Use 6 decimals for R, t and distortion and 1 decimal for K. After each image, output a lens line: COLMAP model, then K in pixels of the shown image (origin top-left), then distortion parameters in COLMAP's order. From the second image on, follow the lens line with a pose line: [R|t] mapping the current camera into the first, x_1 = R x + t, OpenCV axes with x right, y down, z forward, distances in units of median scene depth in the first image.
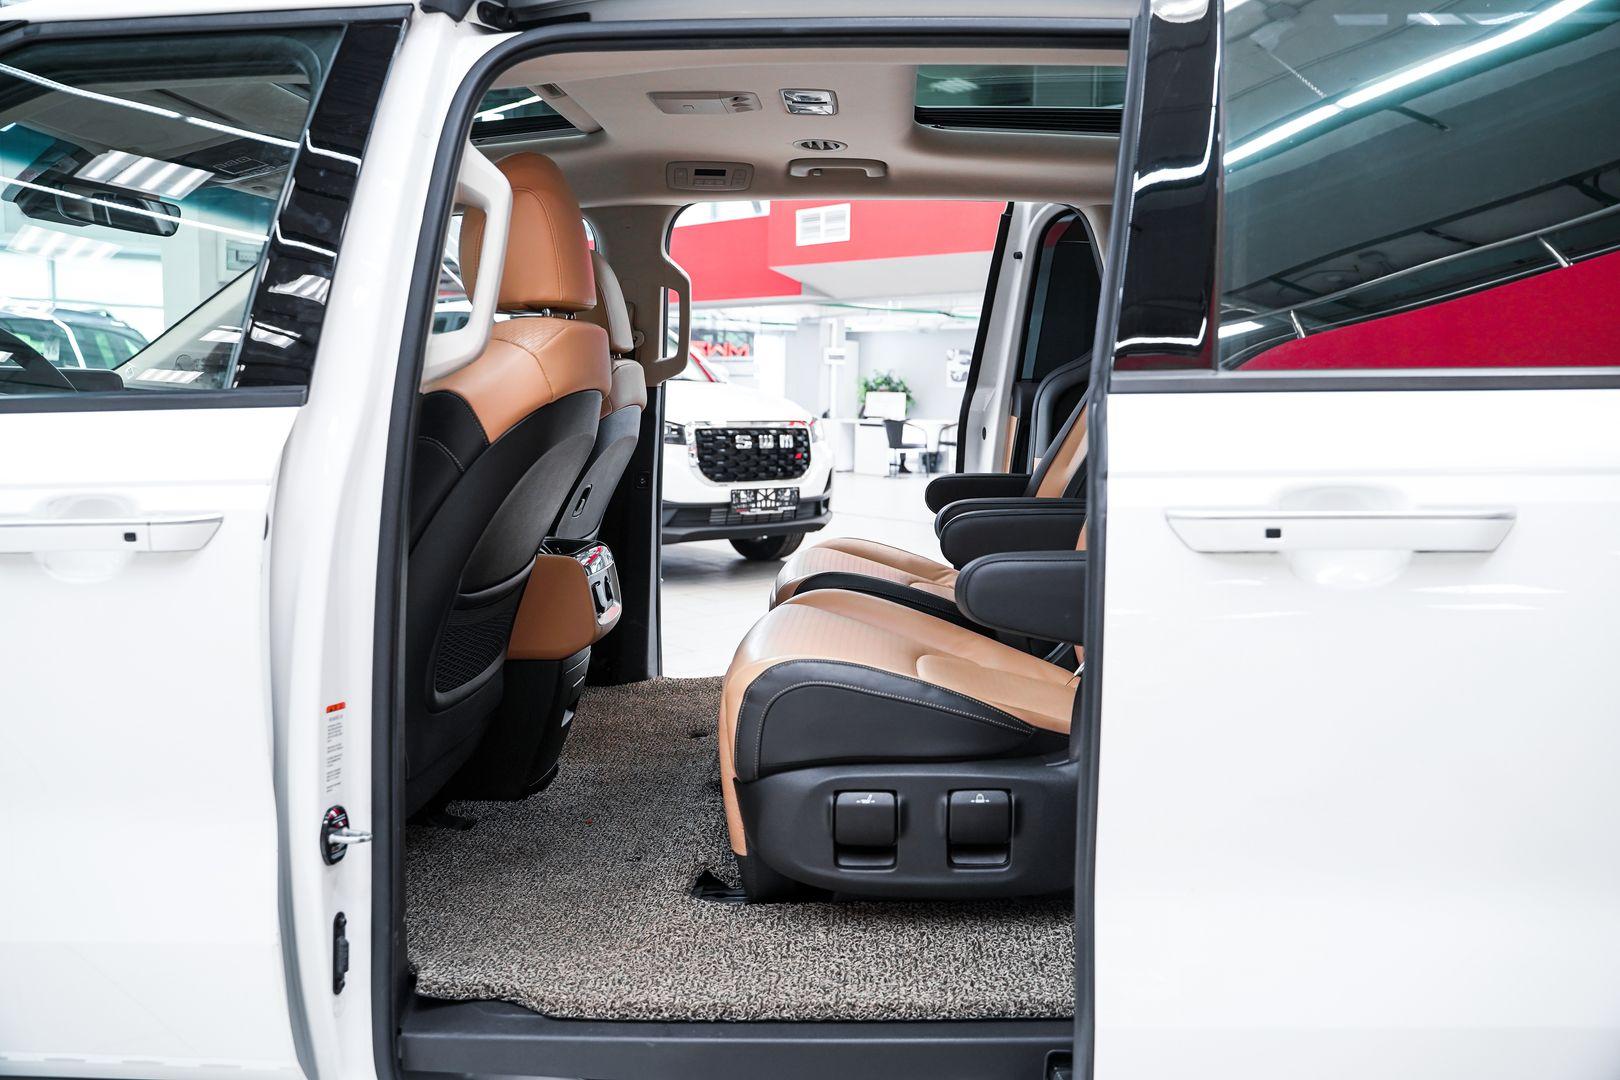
lens RADIAL K [[1313.2, 0, 812.4], [0, 1313.2, 532.5], [0, 0, 1]] dist [-0.099264, 0.049922]
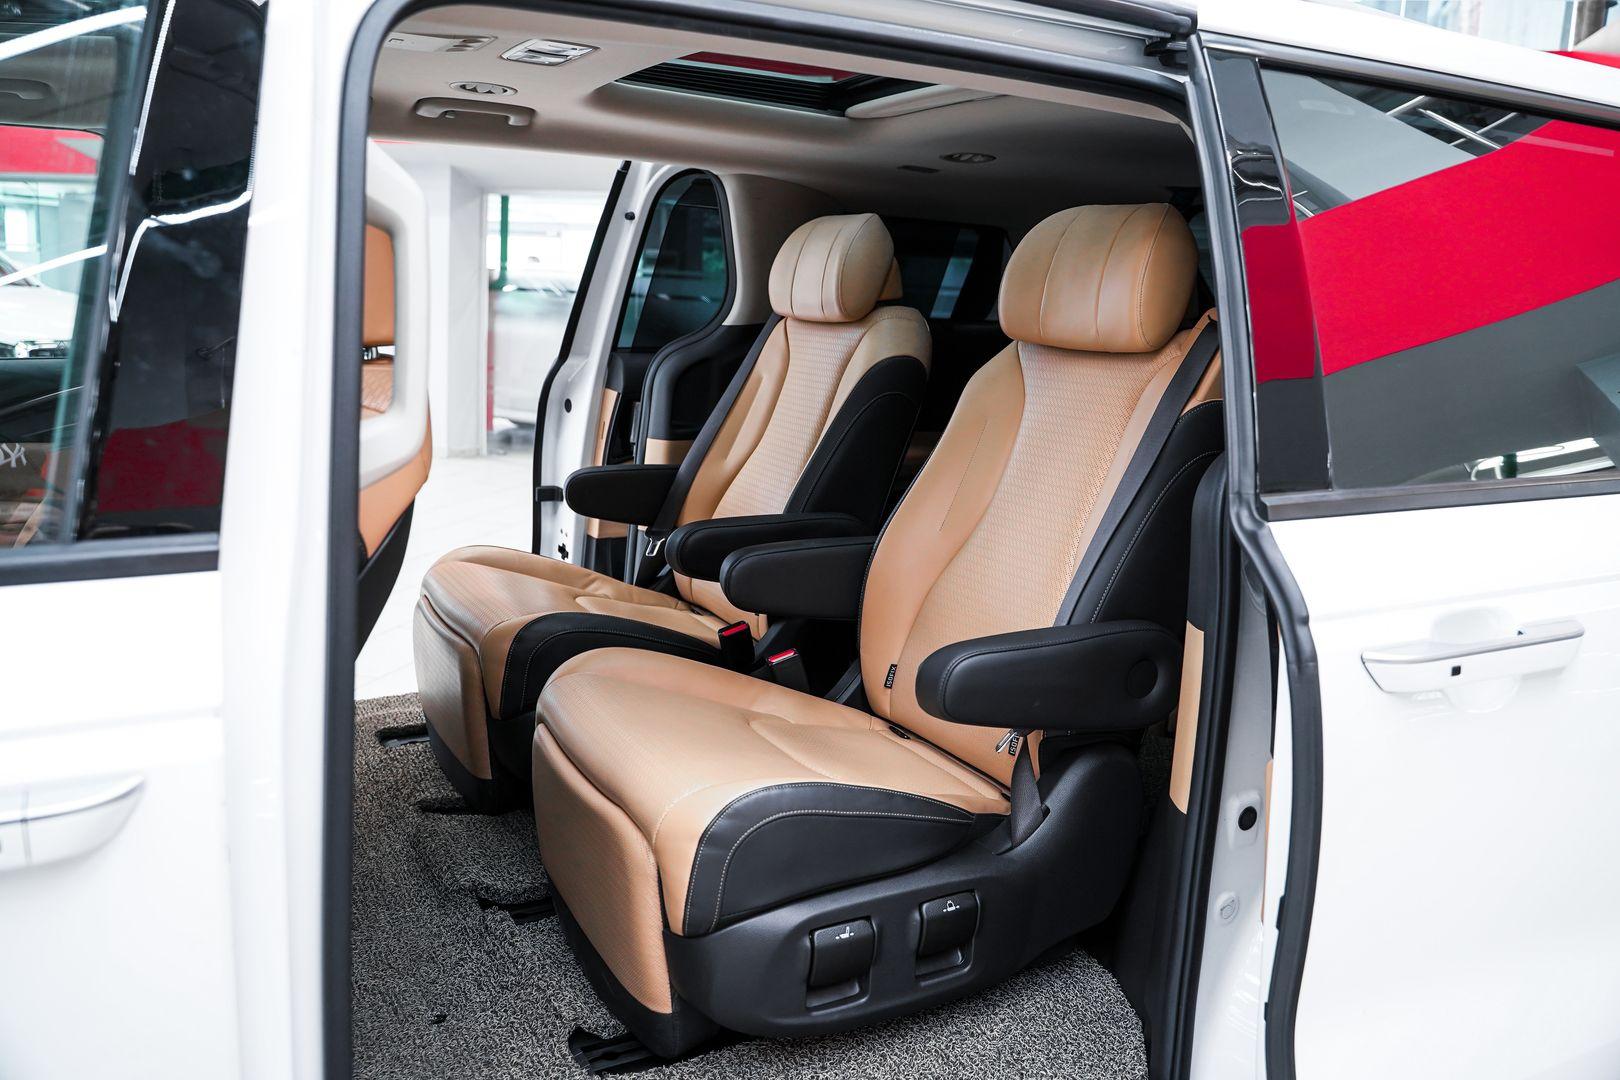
lens RADIAL K [[1313.2, 0, 809.9], [0, 1313.2, 538.3], [0, 0, 1]] dist [-0.099264, 0.049922]
pose [[0.854876, -0.069305, 0.514182, -0.220677], [0.020268, 0.994743, 0.100381, -0.080119], [-0.518436, -0.075392, 0.851787, 0.153143]]
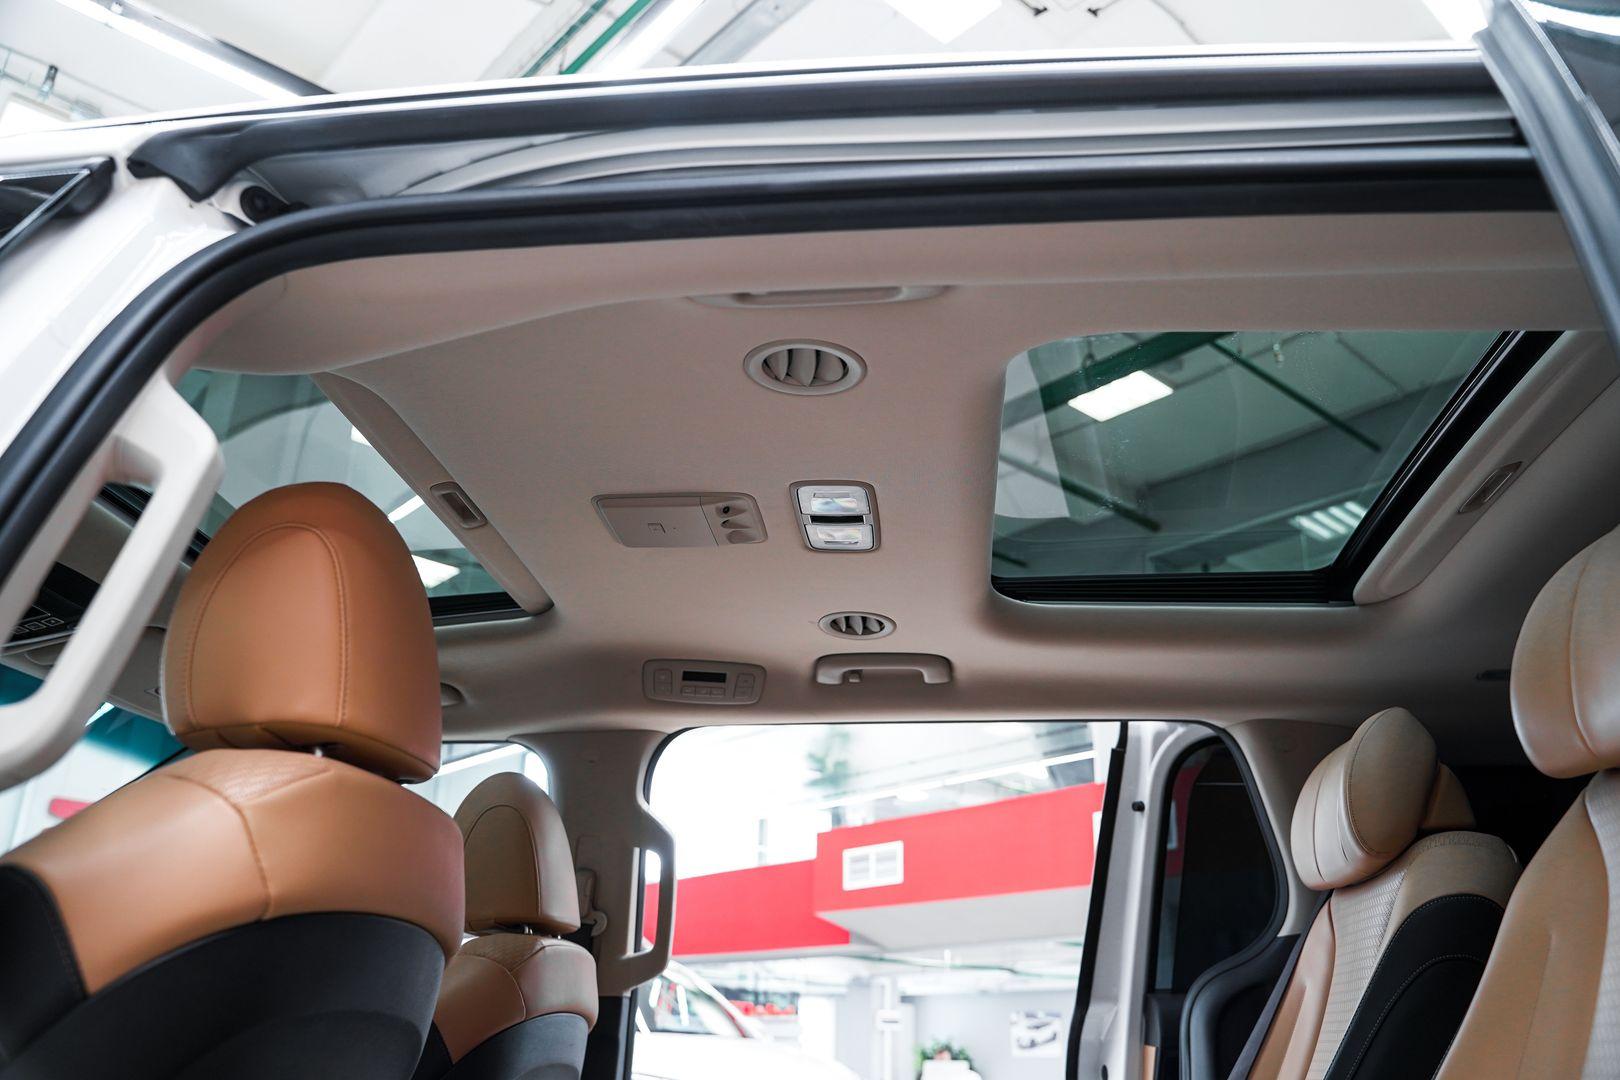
lens RADIAL K [[1313.2, 0, 802.7], [0, 1313.2, 528.5], [0, 0, 1]] dist [-0.099264, 0.049922]
pose [[0.998975, -0.012720, -0.043451, 0.007016], [-0.009781, 0.876420, -0.481448, -0.001271], [0.044205, 0.481379, 0.875397, 0.302992]]
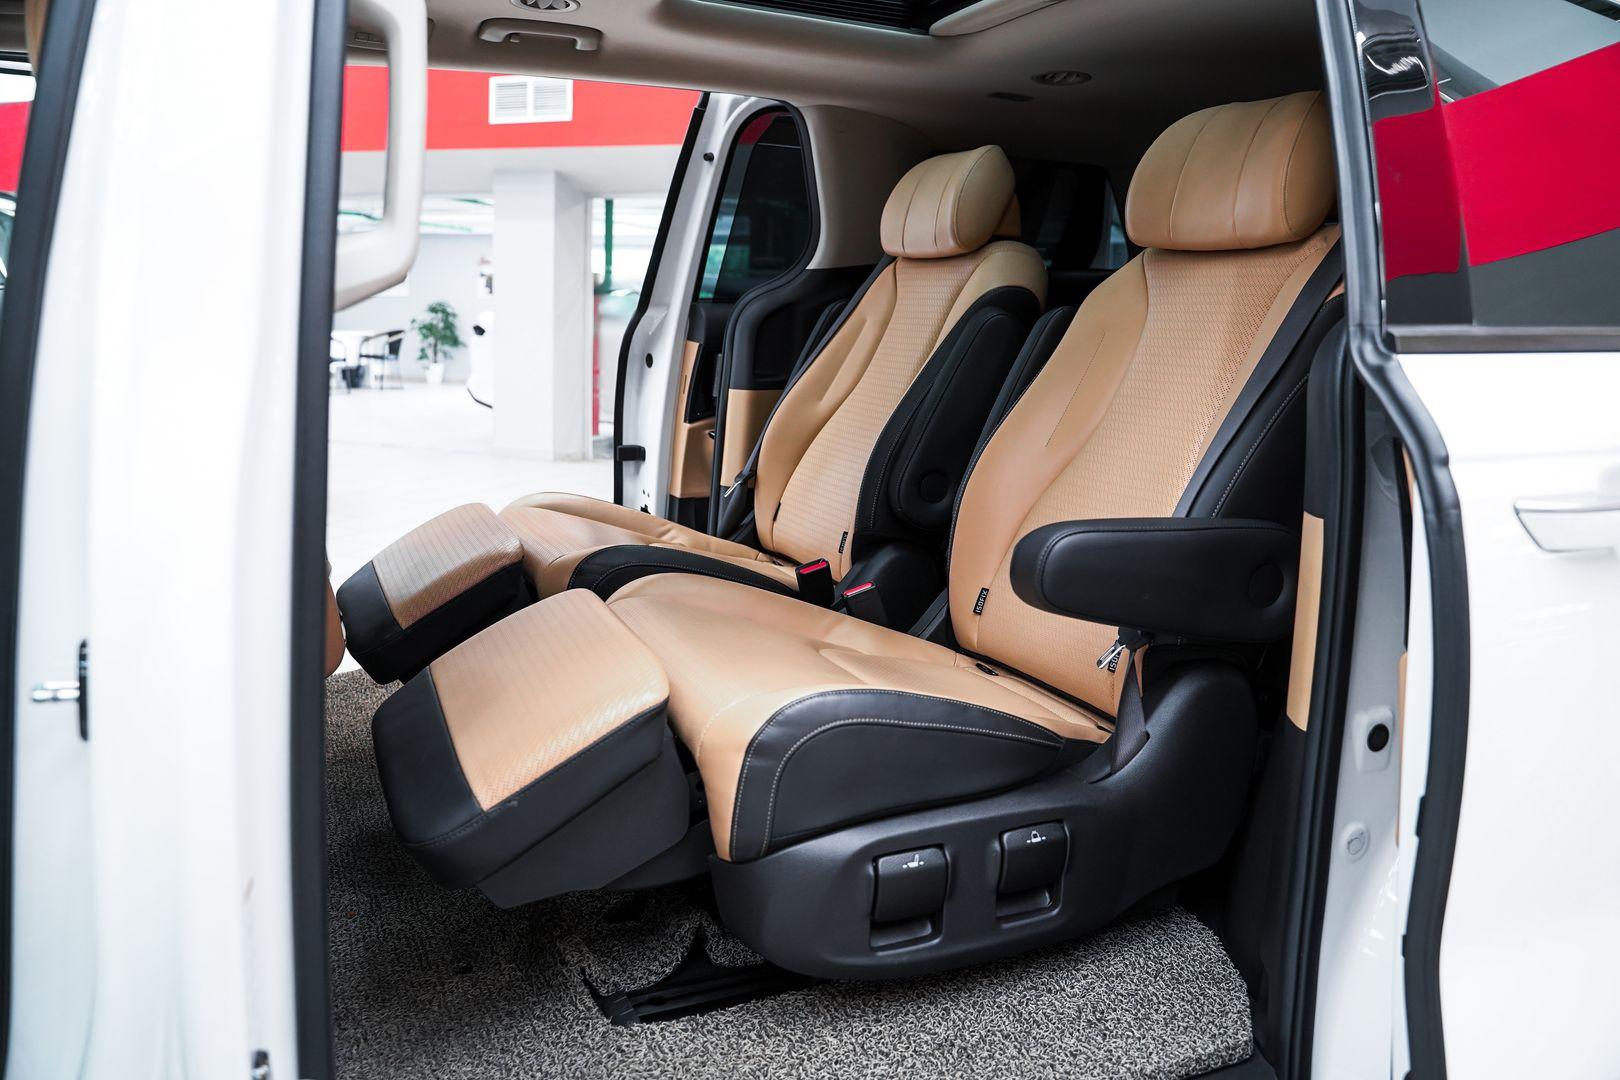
lens RADIAL K [[1313.2, 0, 809.7], [0, 1313.2, 538.5], [0, 0, 1]] dist [-0.099264, 0.049922]
pose [[0.896131, -0.066955, 0.438710, -0.183691], [0.033980, 0.996003, 0.082599, -0.029172], [-0.442487, -0.059113, 0.894825, 0.183938]]
